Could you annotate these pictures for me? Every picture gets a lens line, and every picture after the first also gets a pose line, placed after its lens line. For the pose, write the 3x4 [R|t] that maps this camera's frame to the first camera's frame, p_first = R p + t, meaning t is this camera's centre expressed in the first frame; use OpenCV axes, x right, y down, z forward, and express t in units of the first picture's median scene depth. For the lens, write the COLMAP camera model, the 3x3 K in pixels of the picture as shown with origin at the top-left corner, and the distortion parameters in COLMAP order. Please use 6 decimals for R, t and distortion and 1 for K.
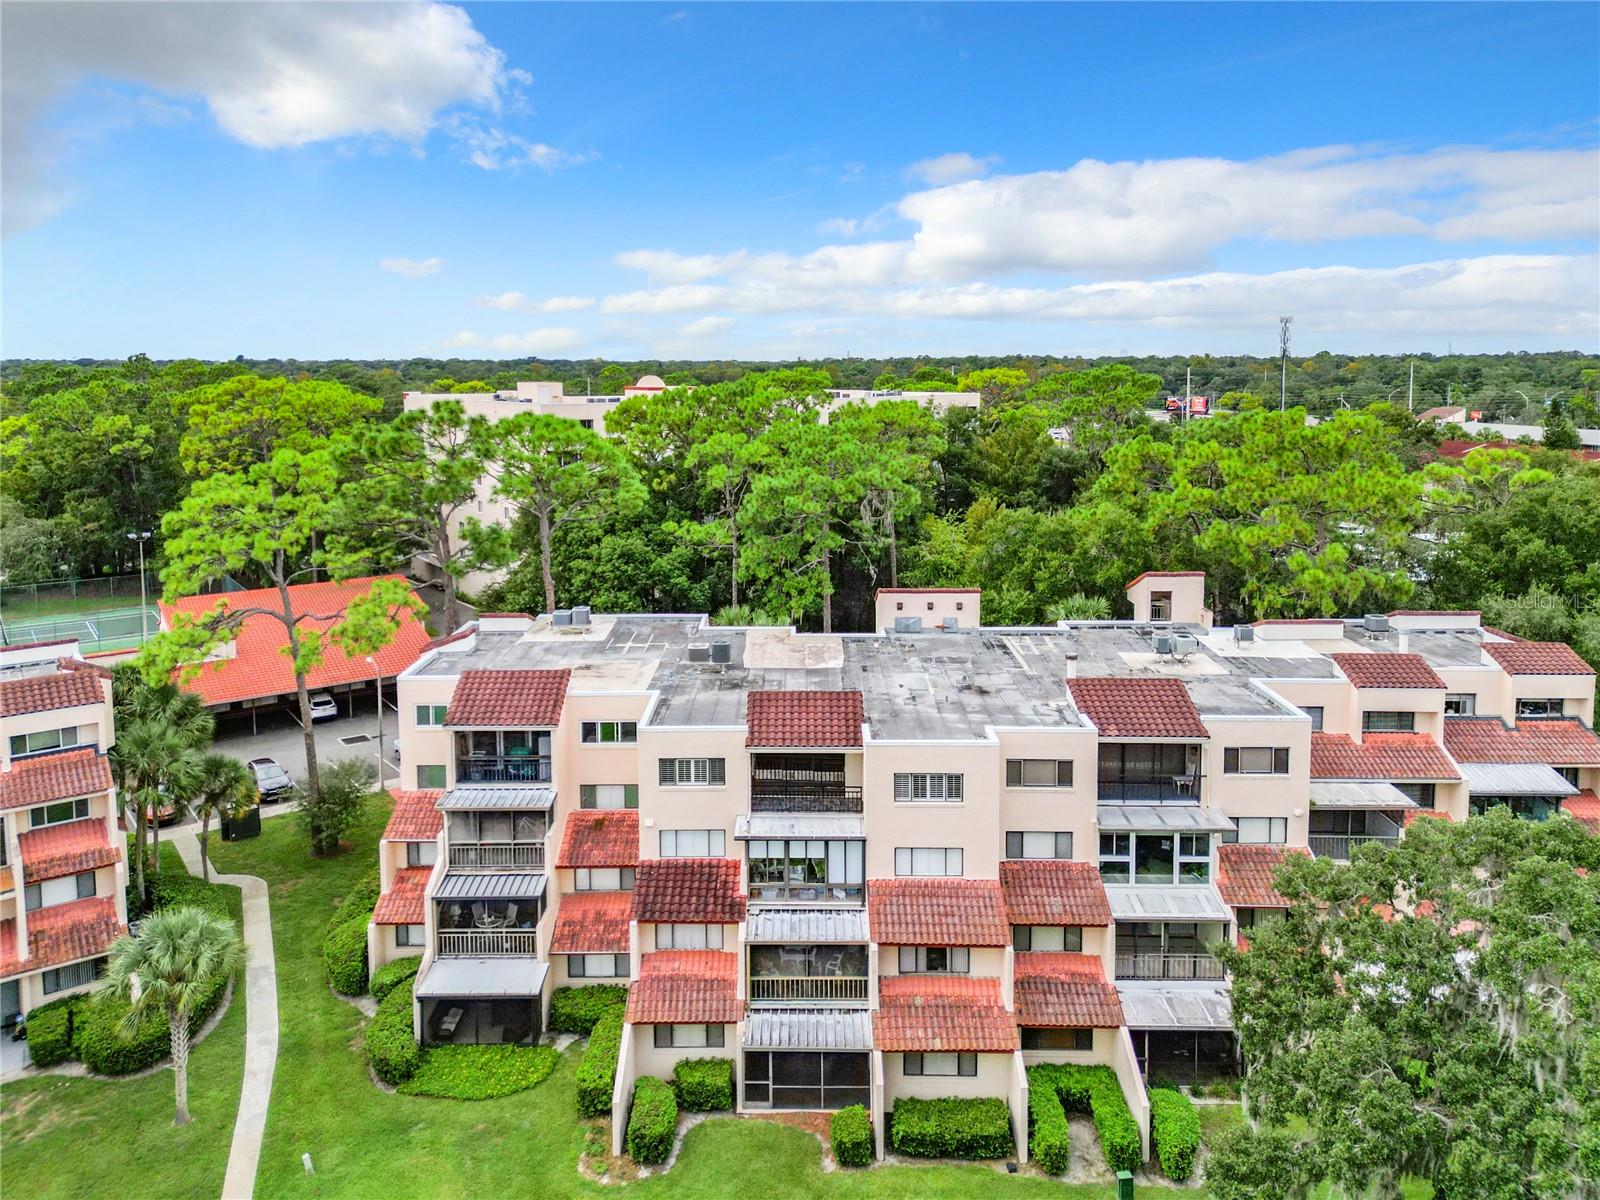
lens RADIAL K [[1101.8, 0, 803.8], [0, 1101.8, 605.7], [0, 0, 1]] dist [0.053330, -0.050338]
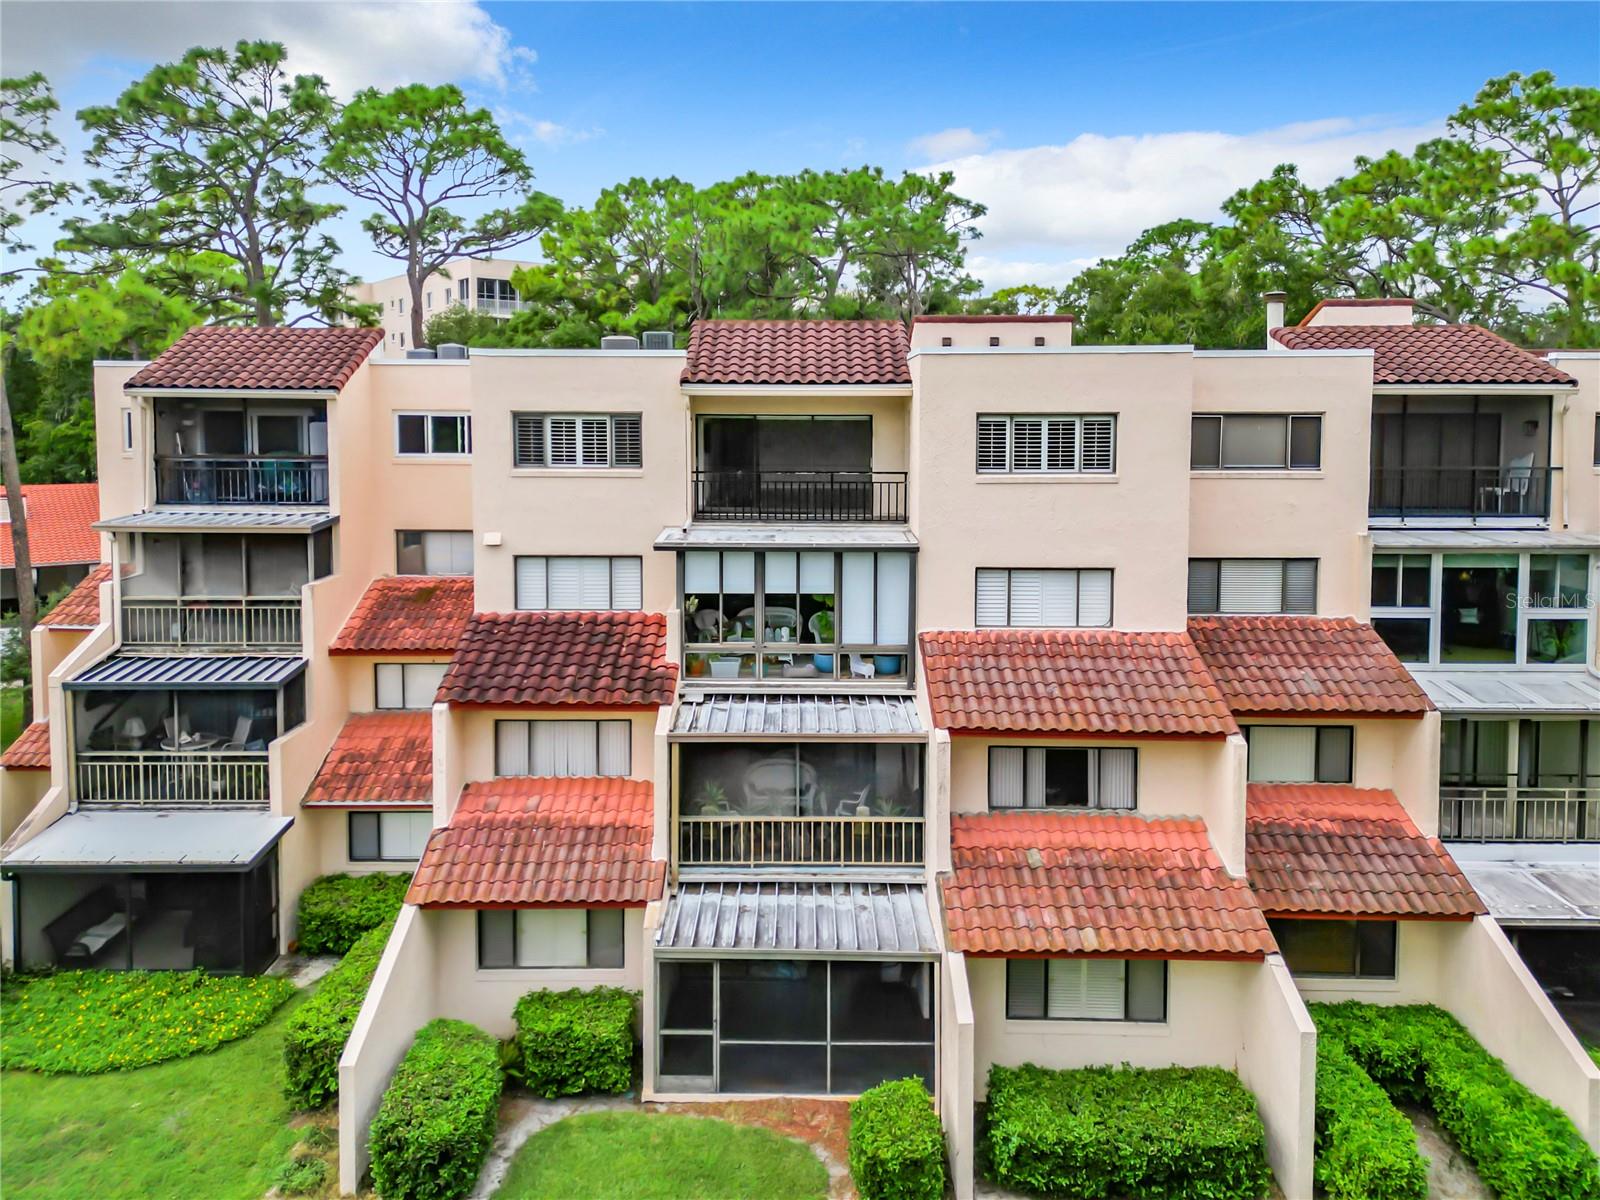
lens RADIAL K [[1100.3, 0, 805.8], [0, 1100.3, 596.8], [0, 0, 1]] dist [0.055150, -0.038288]
pose [[0.999924, 0.009382, 0.008043, 0.001708], [-0.008892, 0.998223, -0.058915, 0.265038], [-0.008581, 0.058839, 0.998231, 0.510401]]
